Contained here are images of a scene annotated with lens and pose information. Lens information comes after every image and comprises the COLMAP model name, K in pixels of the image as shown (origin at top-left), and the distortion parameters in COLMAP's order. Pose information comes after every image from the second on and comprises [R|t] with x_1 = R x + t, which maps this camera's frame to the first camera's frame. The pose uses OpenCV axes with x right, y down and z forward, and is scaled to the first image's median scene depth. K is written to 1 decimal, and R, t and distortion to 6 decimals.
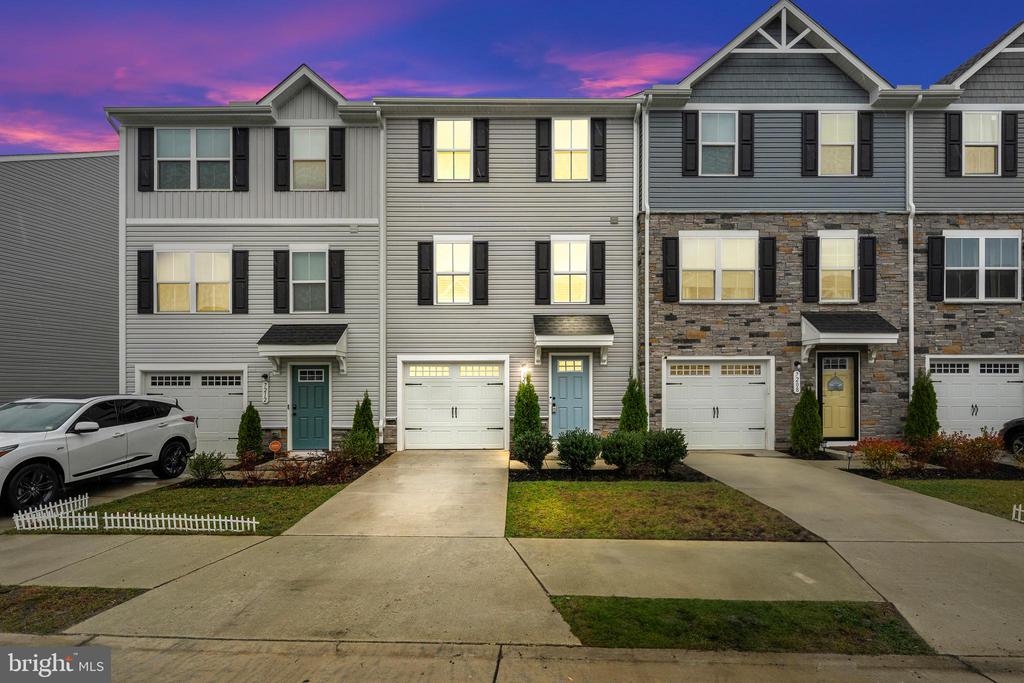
lens RADIAL K [[412.7, 0, 512.0], [0, 412.7, 341.5], [0, 0, 1]] dist [-0.002717, 0.000441]
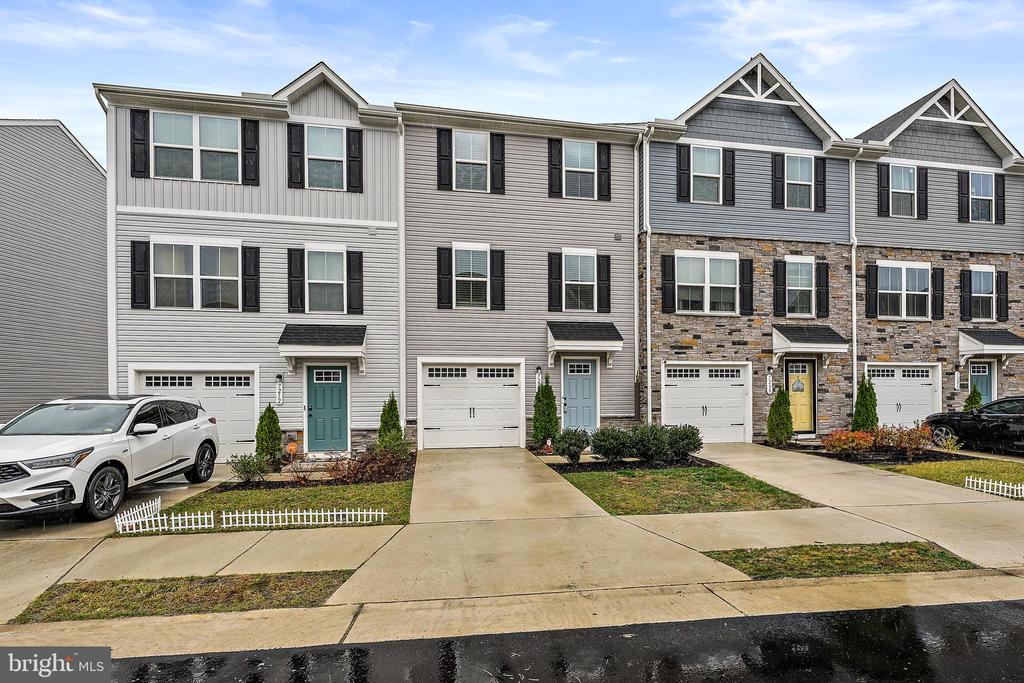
lens RADIAL K [[413.7, 0, 511.8], [0, 413.7, 339.2], [0, 0, 1]] dist [0.001341, -0.000290]
pose [[0.988812, 0.018703, 0.147991, -0.200232], [-0.017306, 0.999793, -0.010721, -0.003752], [-0.148161, 0.008040, 0.988931, -0.052012]]
